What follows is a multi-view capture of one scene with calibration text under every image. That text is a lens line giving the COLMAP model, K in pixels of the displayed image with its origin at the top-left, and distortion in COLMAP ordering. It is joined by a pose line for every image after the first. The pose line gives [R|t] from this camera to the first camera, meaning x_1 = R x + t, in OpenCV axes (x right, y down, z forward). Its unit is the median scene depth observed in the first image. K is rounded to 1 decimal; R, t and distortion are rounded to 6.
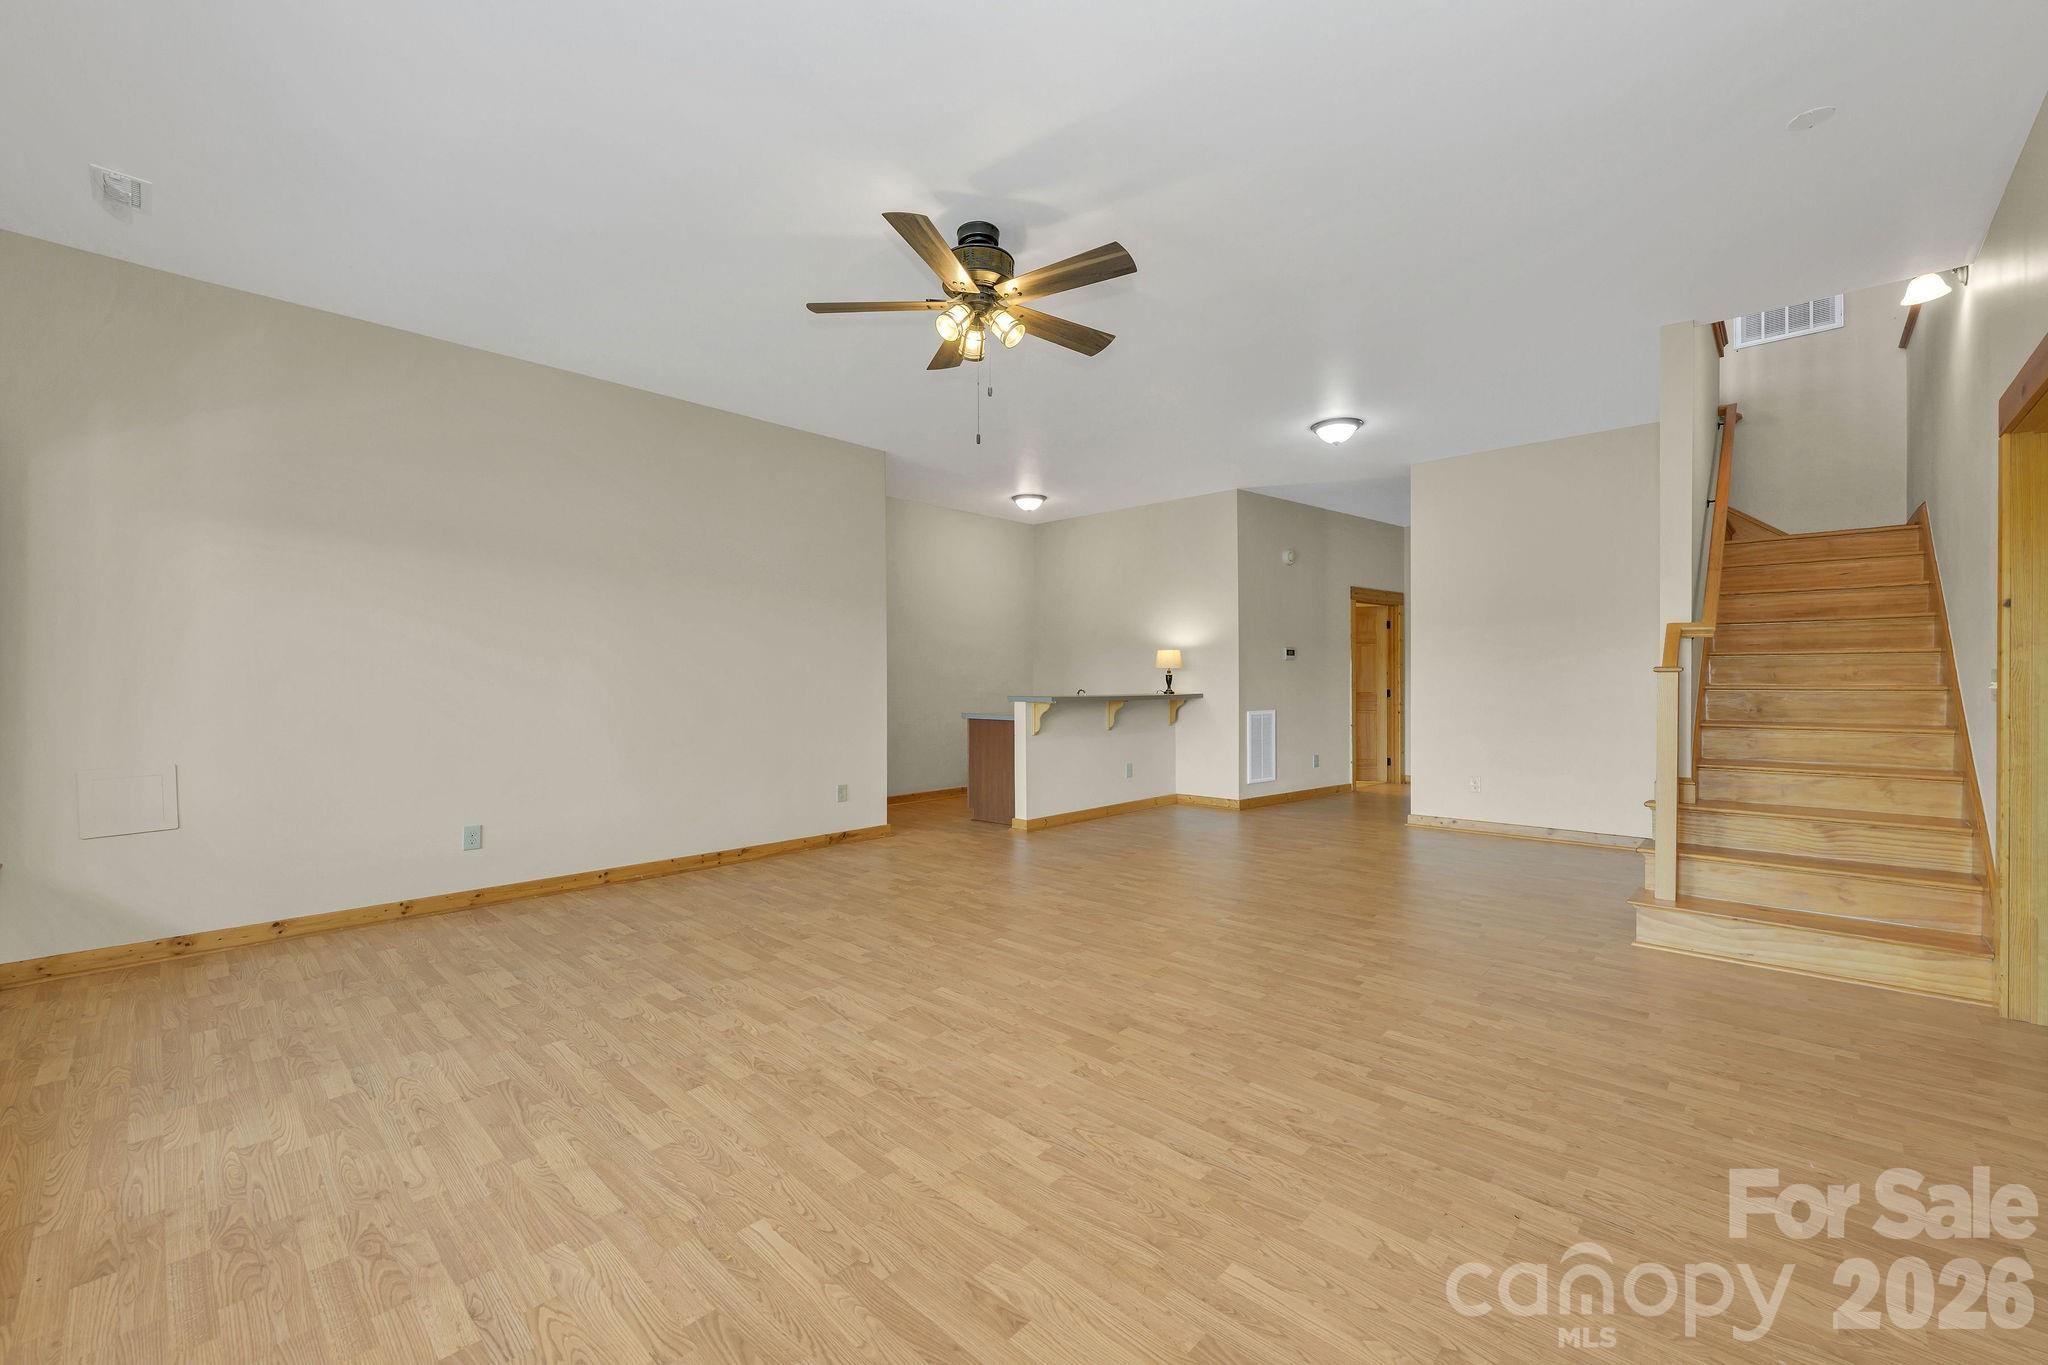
lens RADIAL K [[807.0, 0, 1117.8], [0, 807.0, 701.3], [0, 0, 1]] dist [-0.003702, 0.000510]
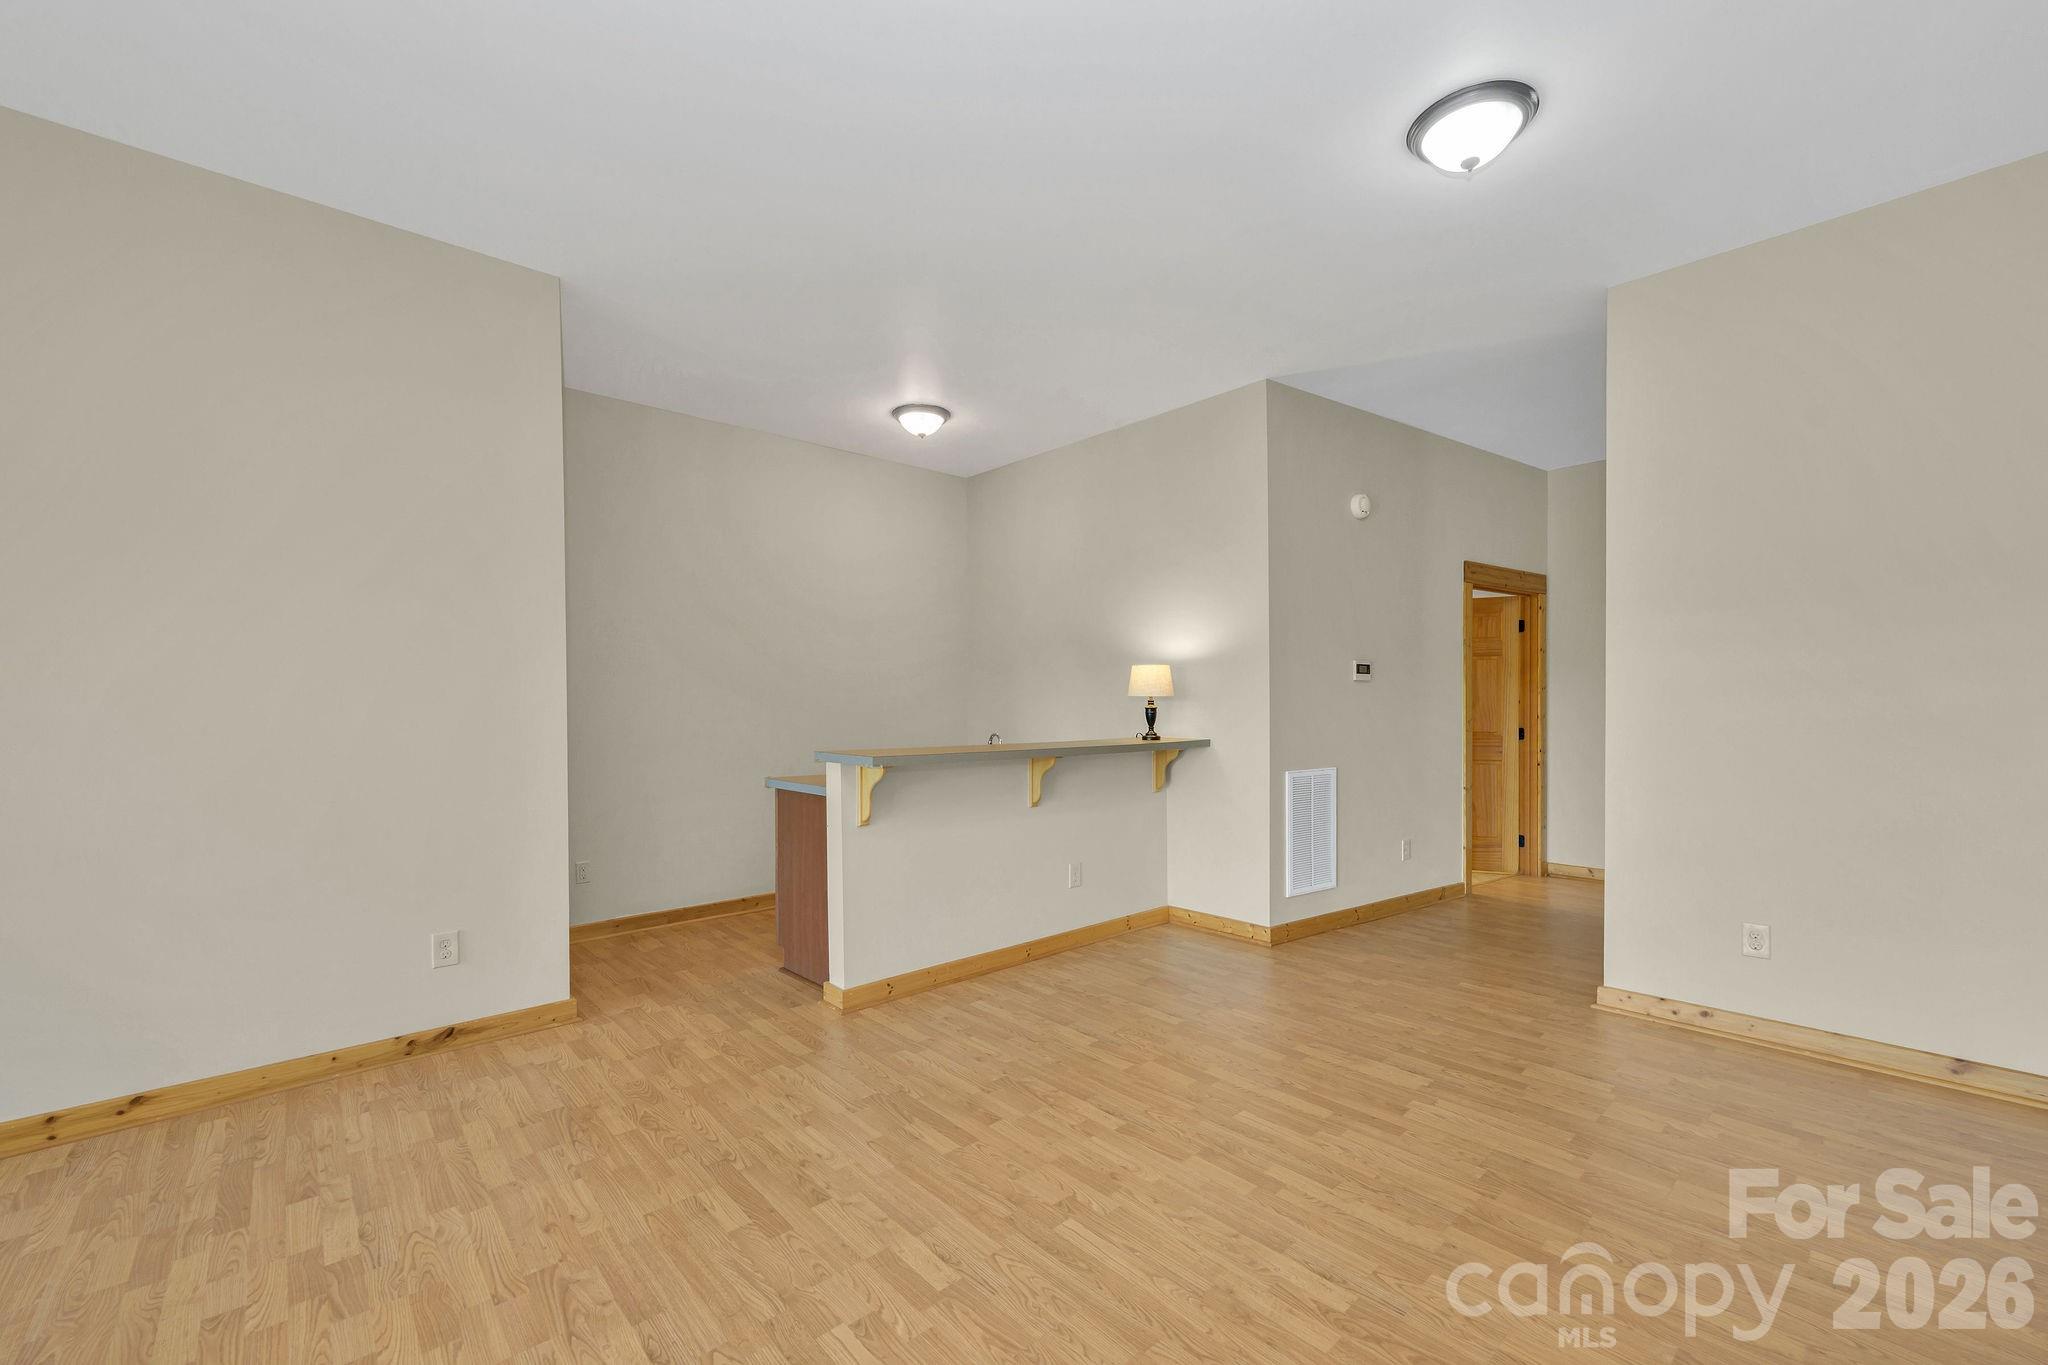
lens RADIAL K [[807.0, 0, 1122.1], [0, 807.0, 728.0], [0, 0, 1]] dist [-0.003702, 0.000510]
pose [[0.996436, 0.001826, -0.084338, 0.116685], [-0.001506, 0.999991, 0.003858, -0.025794], [0.084344, -0.003717, 0.996430, 0.526545]]
